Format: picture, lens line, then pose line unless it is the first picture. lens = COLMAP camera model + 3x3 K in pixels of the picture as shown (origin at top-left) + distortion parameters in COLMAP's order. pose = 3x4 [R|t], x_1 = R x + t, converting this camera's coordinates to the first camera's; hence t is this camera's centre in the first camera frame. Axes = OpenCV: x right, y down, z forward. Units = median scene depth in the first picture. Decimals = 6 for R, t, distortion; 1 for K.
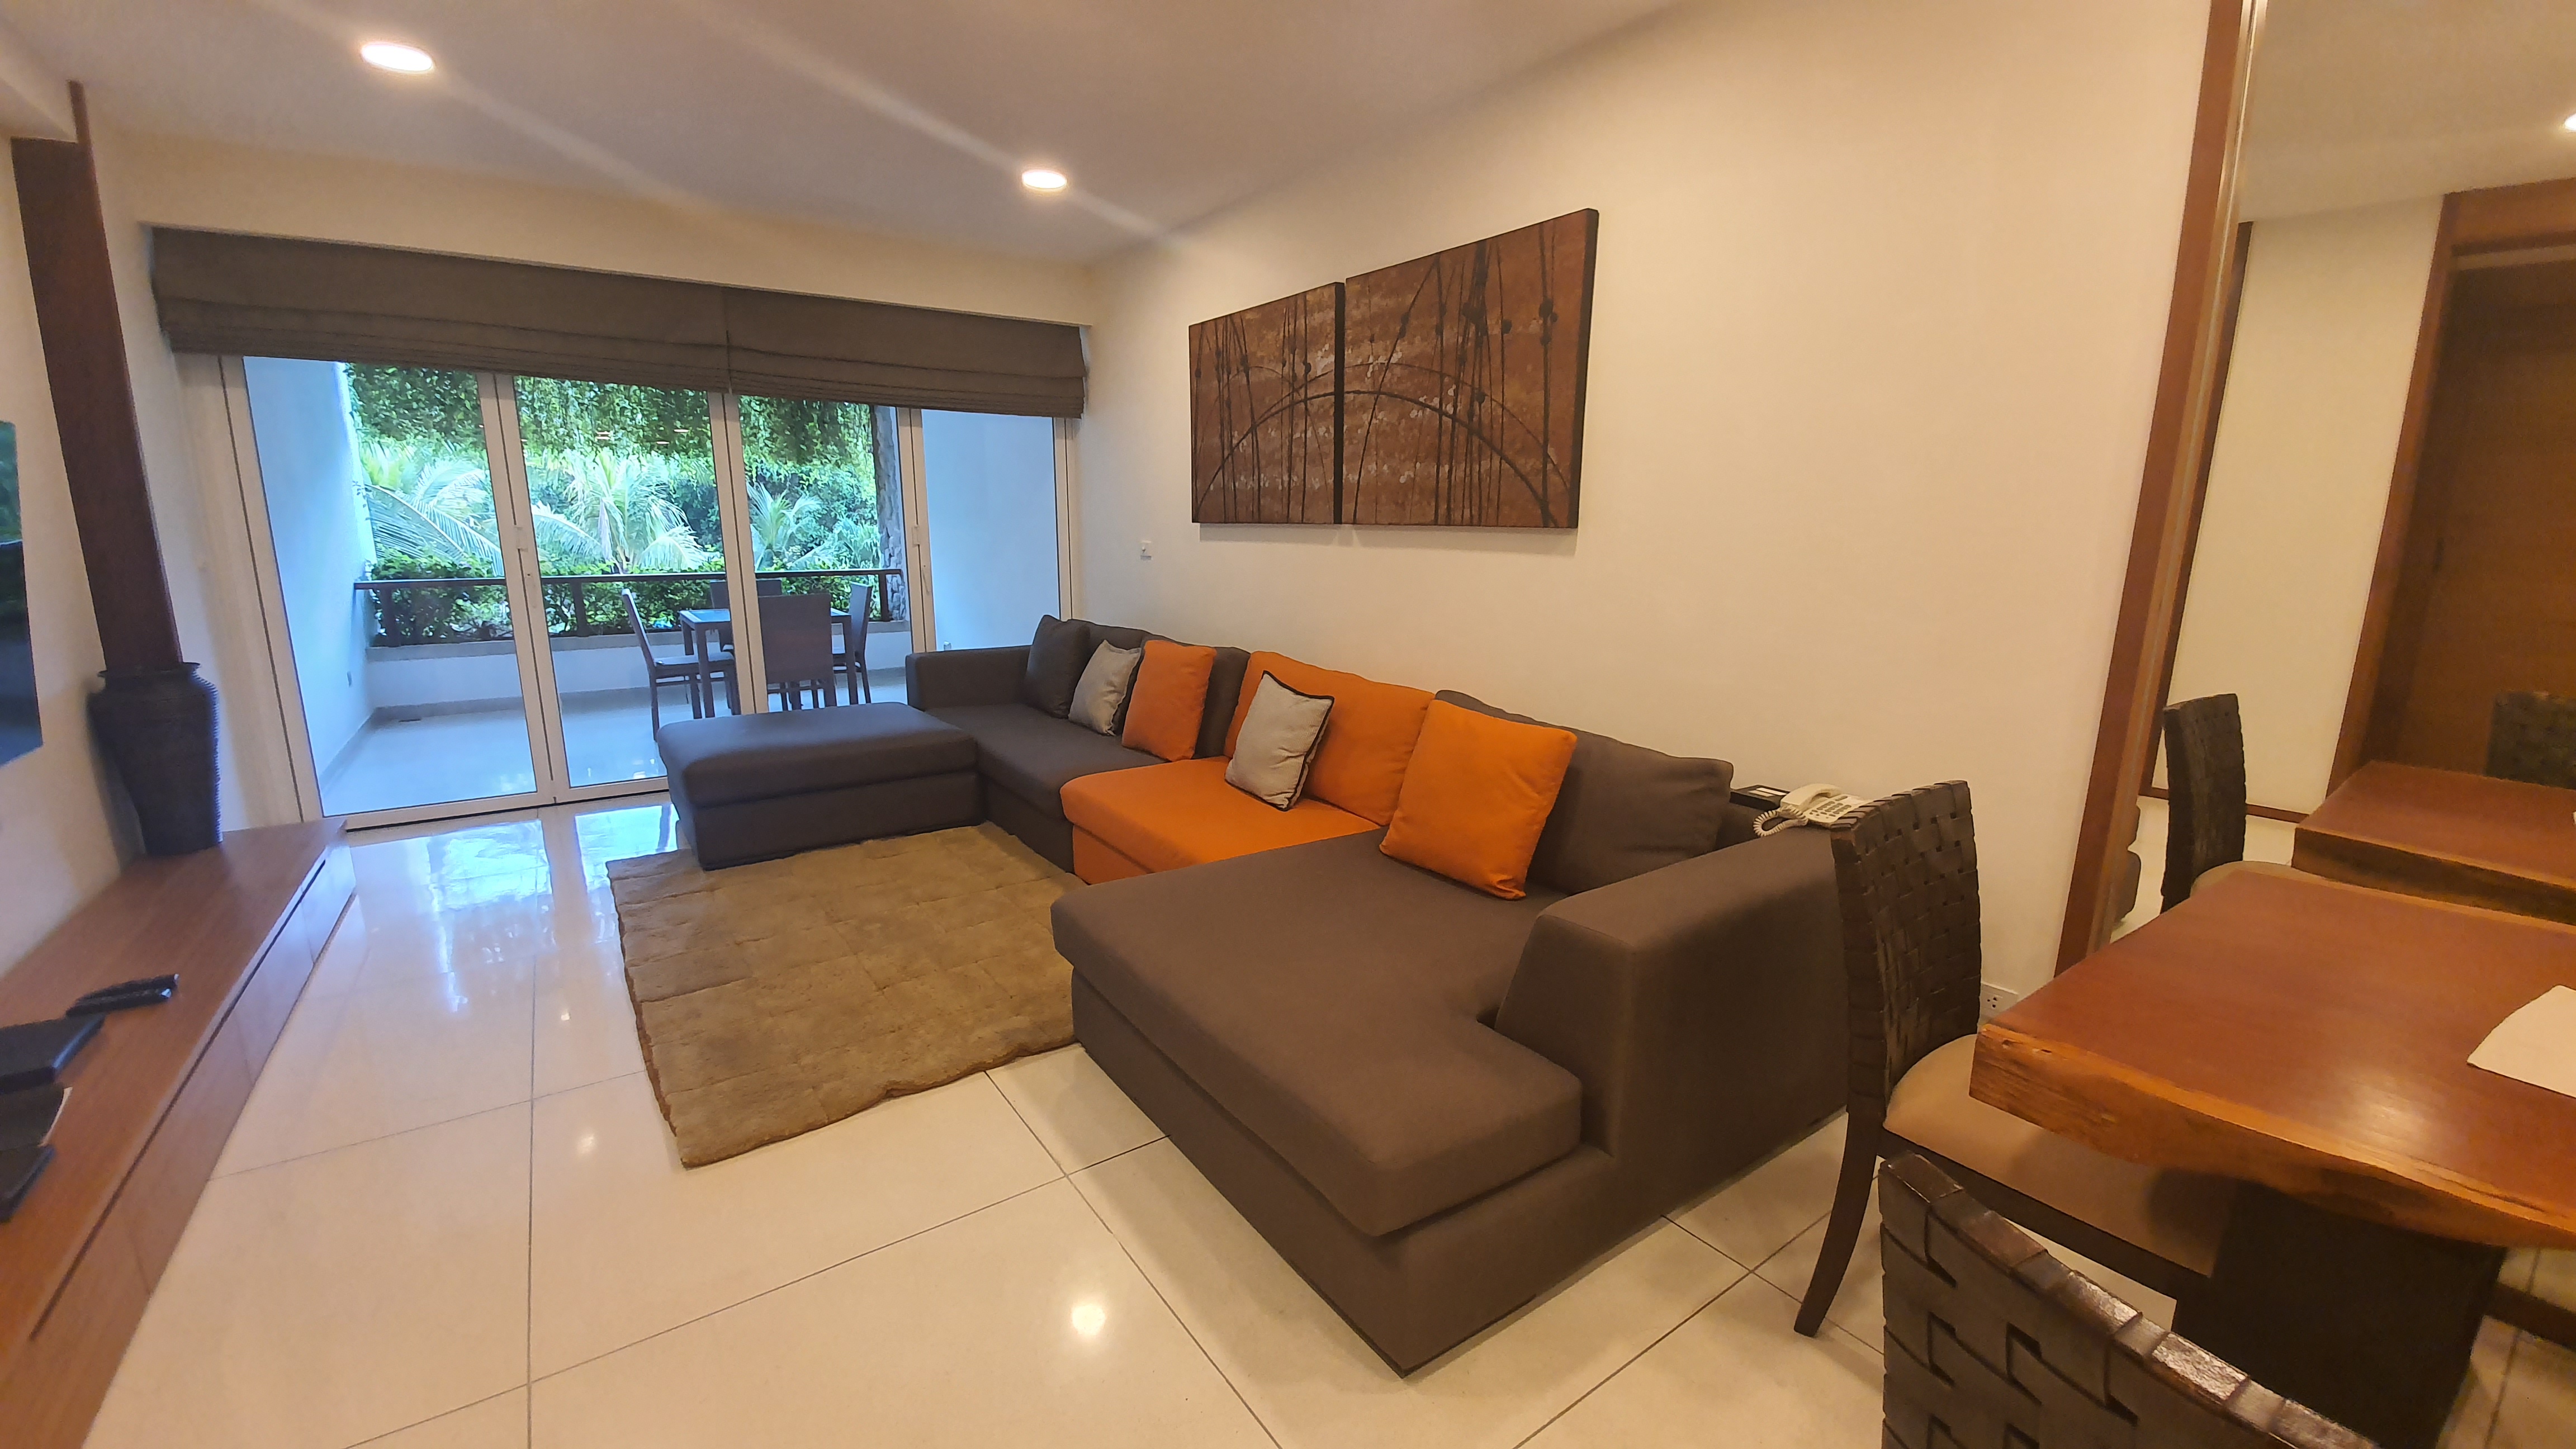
lens RADIAL K [[1025.4, 0, 1288.0], [0, 1025.4, 724.5], [0, 0, 1]] dist [0.024362, -0.021906]
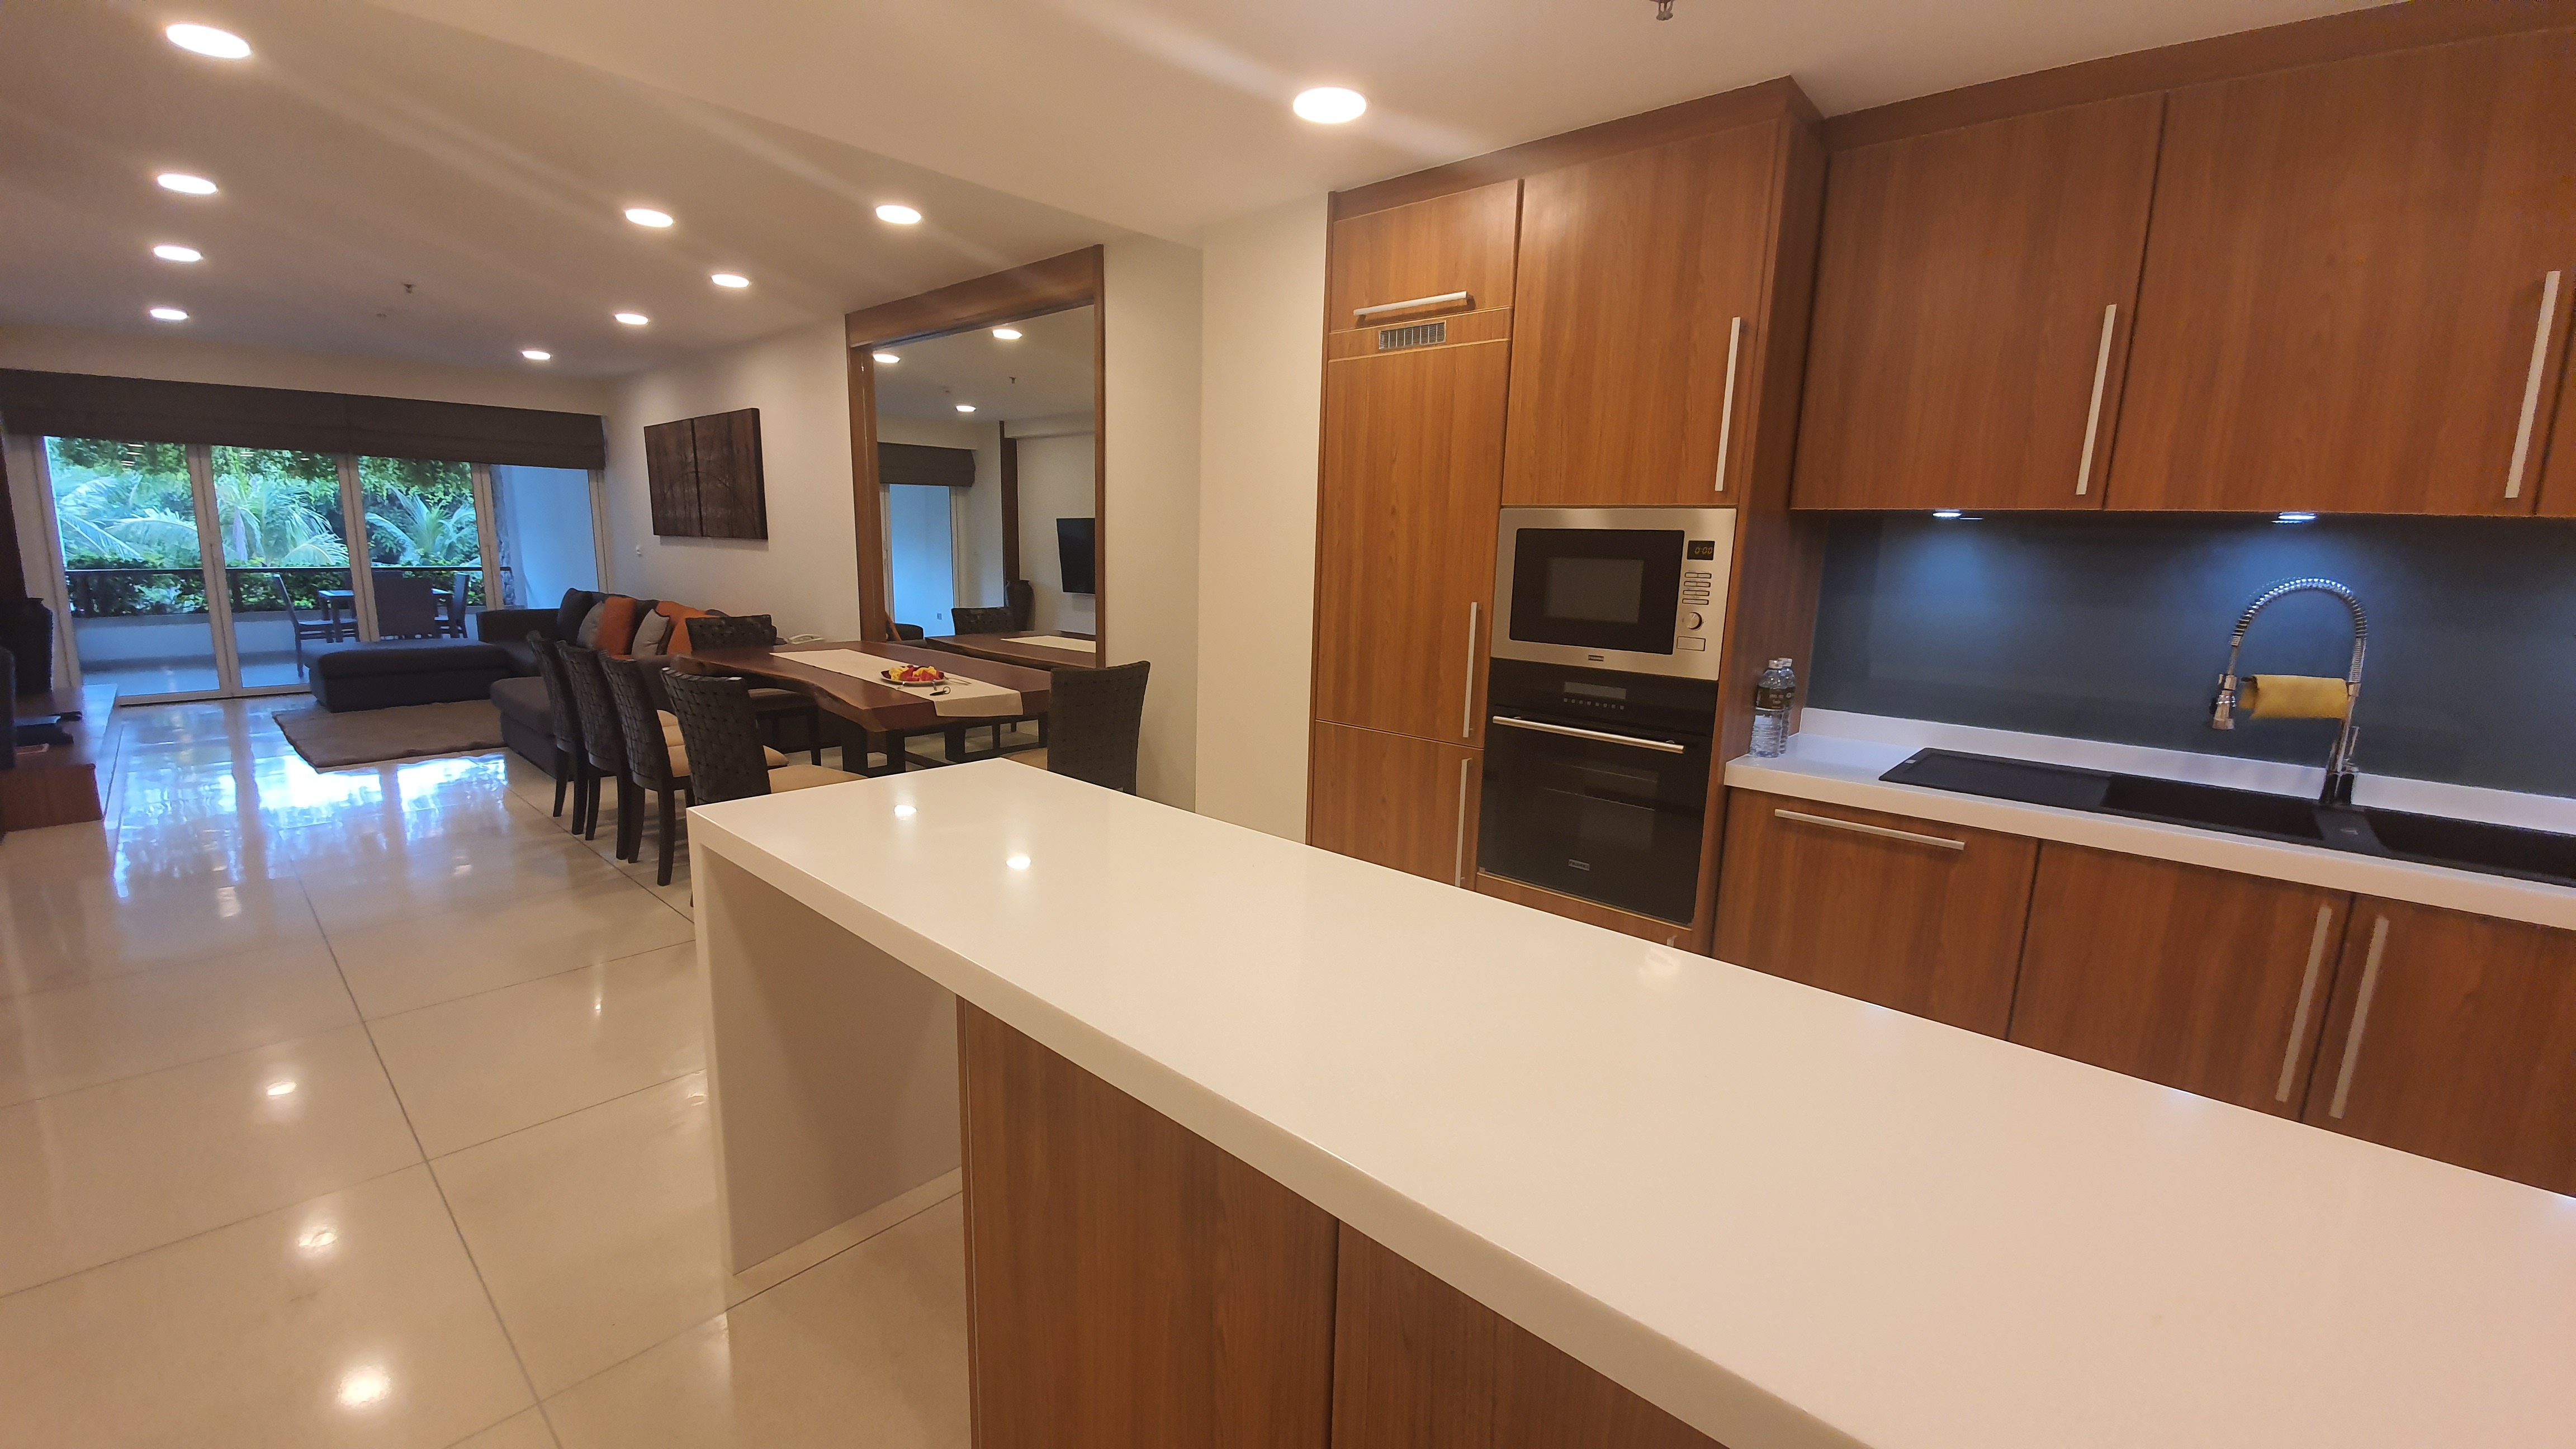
lens RADIAL K [[1025.4, 0, 1288.0], [0, 1025.4, 724.5], [0, 0, 1]] dist [0.024362, -0.021906]
pose [[0.976141, -0.020044, 0.216211, 0.443634], [0.024655, 0.999522, -0.018650, 0.144970], [-0.215733, 0.023536, 0.976169, -0.735791]]
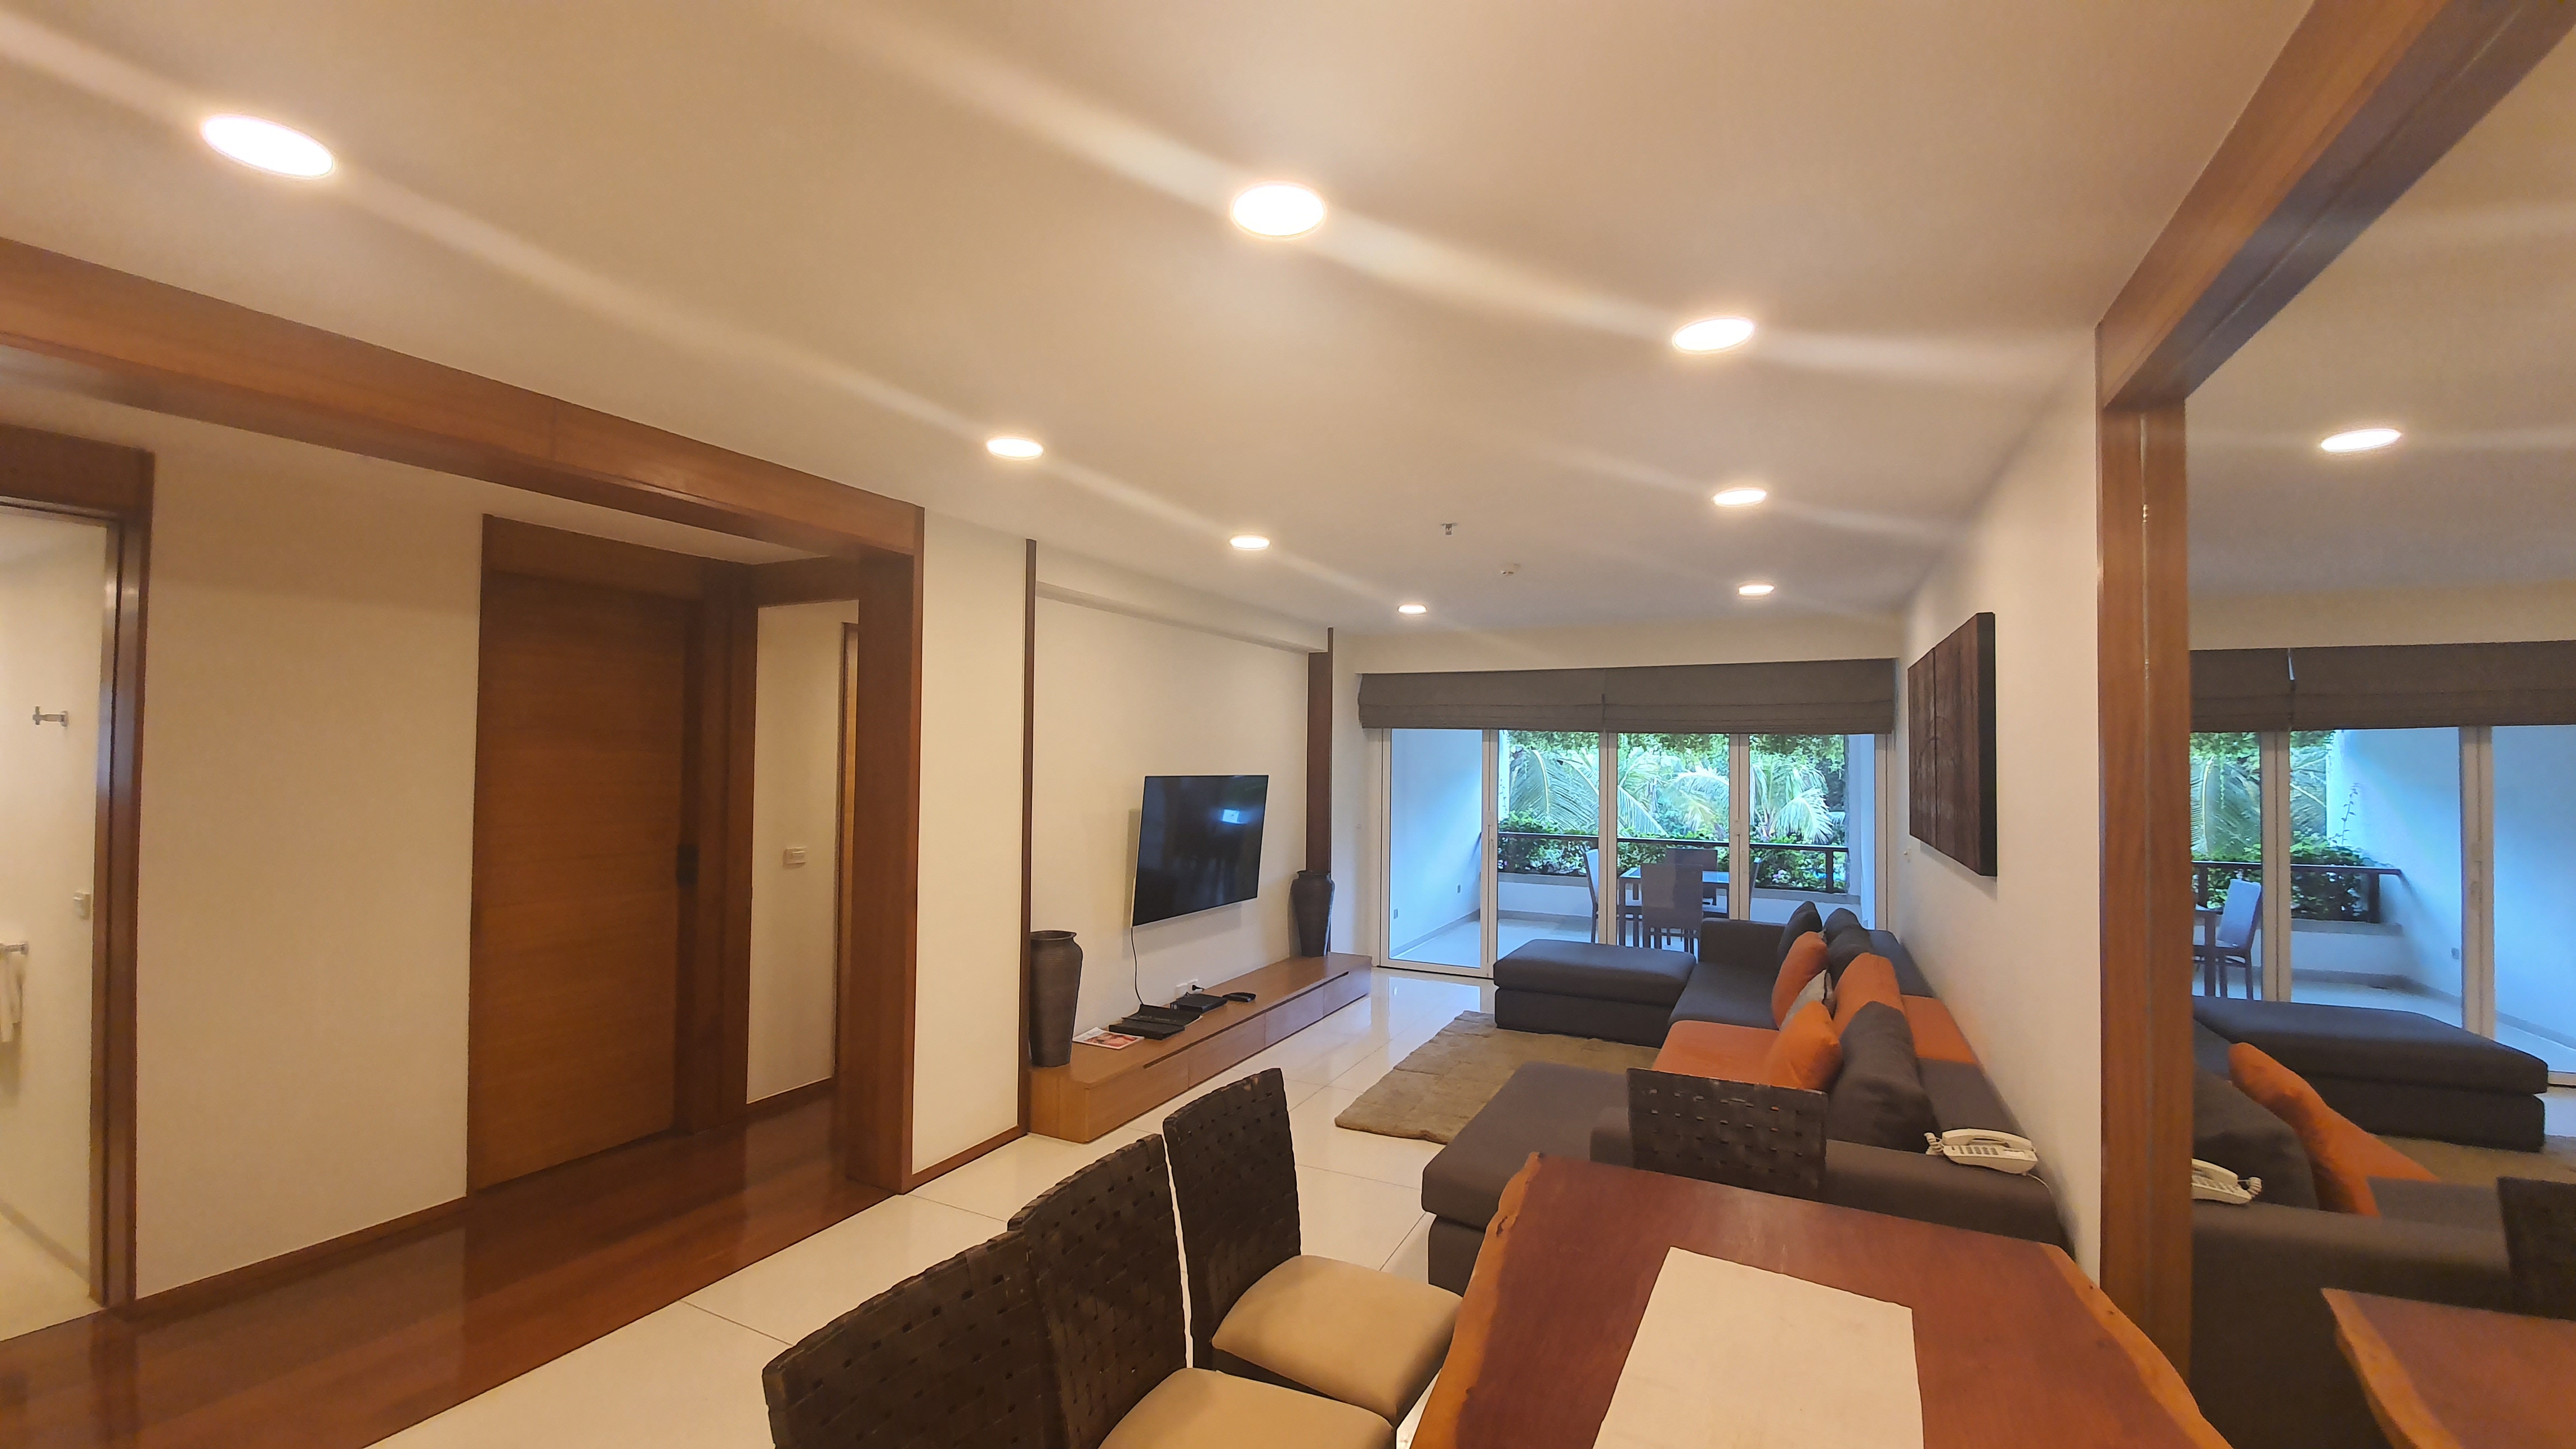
lens RADIAL K [[1025.4, 0, 1288.0], [0, 1025.4, 724.5], [0, 0, 1]] dist [0.024362, -0.021906]
pose [[0.484107, -0.025483, -0.874638, 0.427758], [-0.185098, 0.973973, -0.130828, -0.031556], [0.855207, 0.225228, 0.466790, -0.098138]]
